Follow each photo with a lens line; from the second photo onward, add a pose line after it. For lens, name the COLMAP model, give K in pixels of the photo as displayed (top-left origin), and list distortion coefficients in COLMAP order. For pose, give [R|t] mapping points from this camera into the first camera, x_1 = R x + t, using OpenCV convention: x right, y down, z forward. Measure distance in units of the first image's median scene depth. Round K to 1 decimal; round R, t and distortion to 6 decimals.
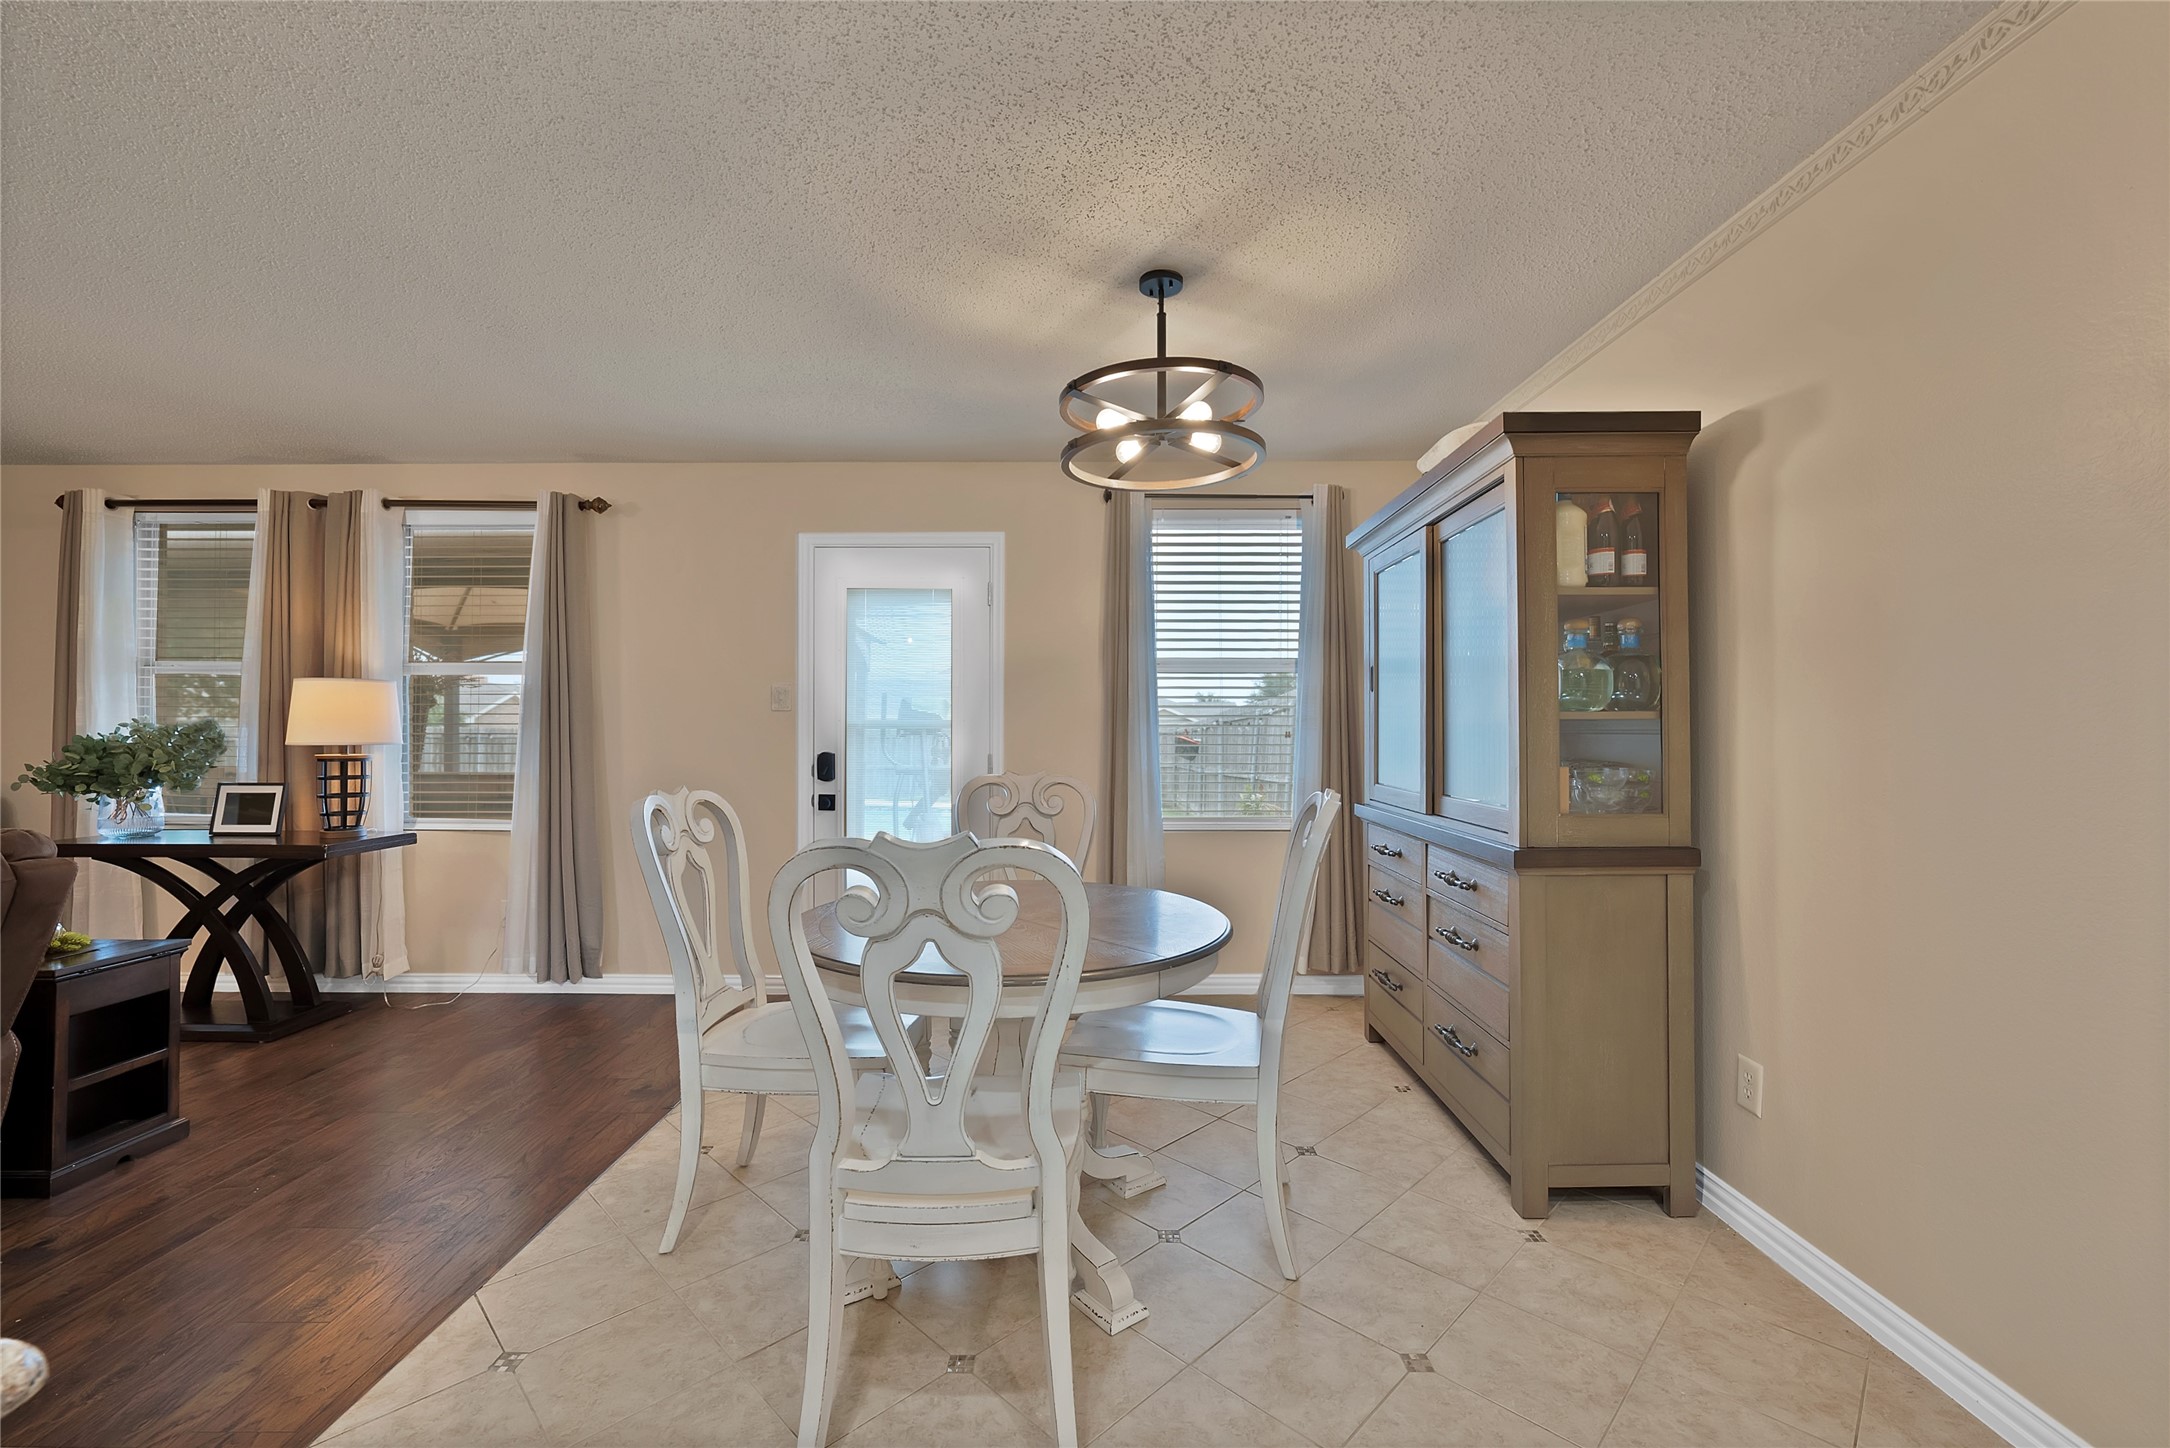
lens RADIAL K [[903.1, 0, 1085.0], [0, 903.1, 724.0], [0, 0, 1]] dist [0.000112, 0.000335]
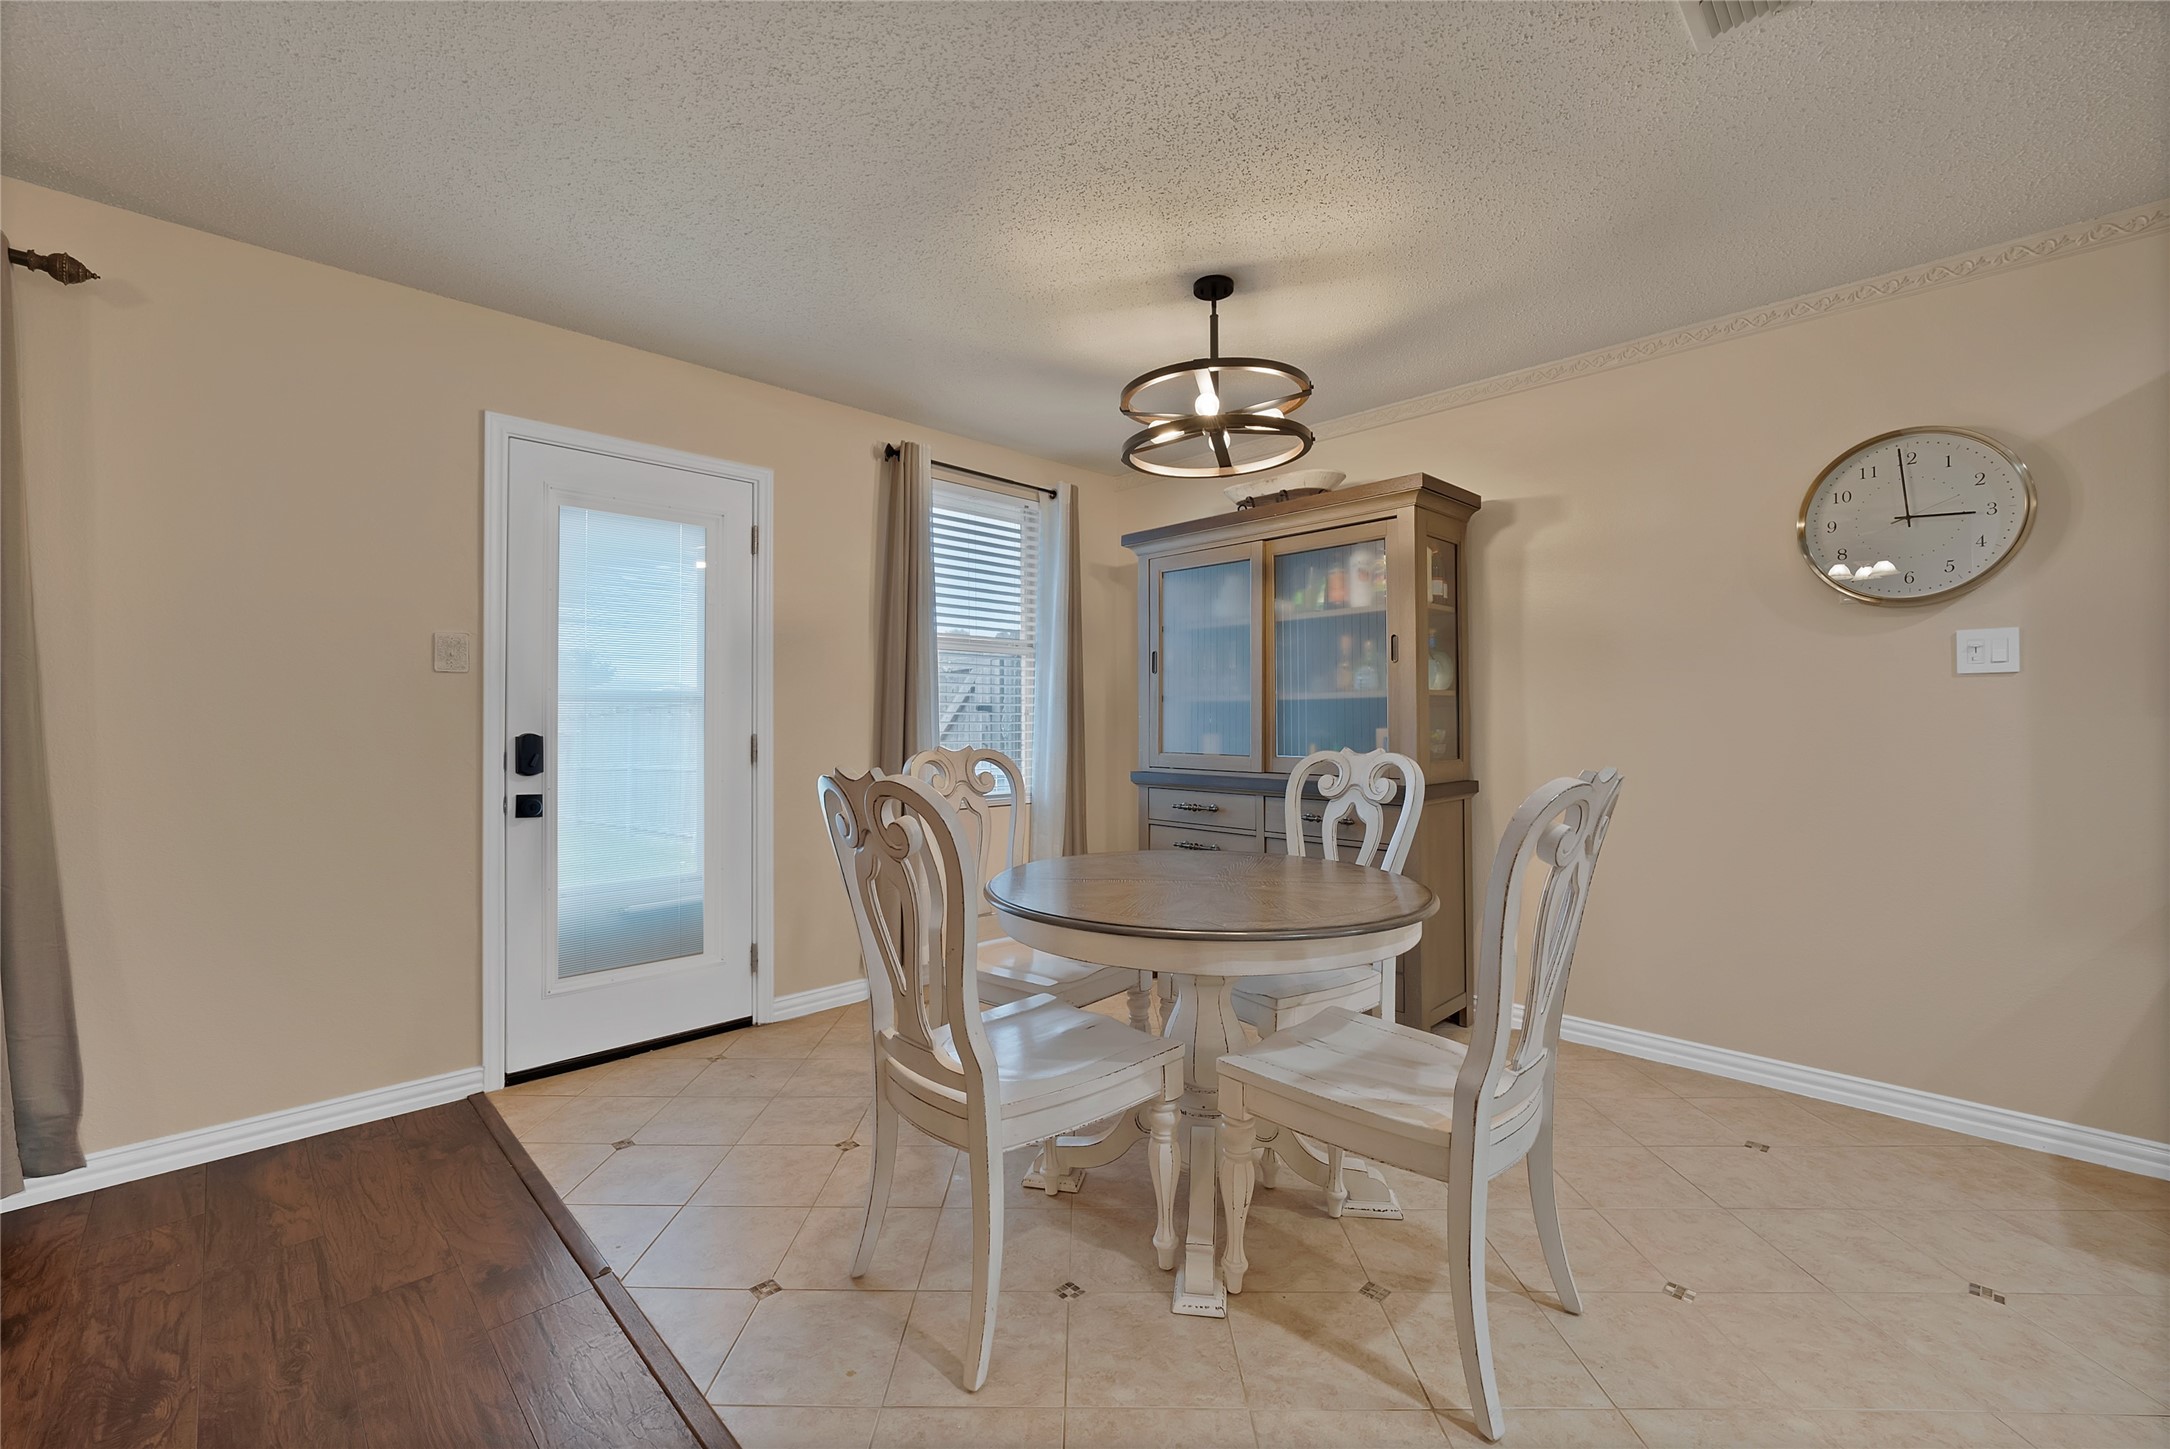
lens RADIAL K [[905.6, 0, 1073.1], [0, 905.6, 709.8], [0, 0, 1]] dist [-0.001372, 0.000262]
pose [[0.712641, 0.007435, 0.701490, -0.654801], [-0.002826, 0.999966, -0.007728, 0.023044], [-0.701524, 0.003525, 0.712637, 0.284789]]
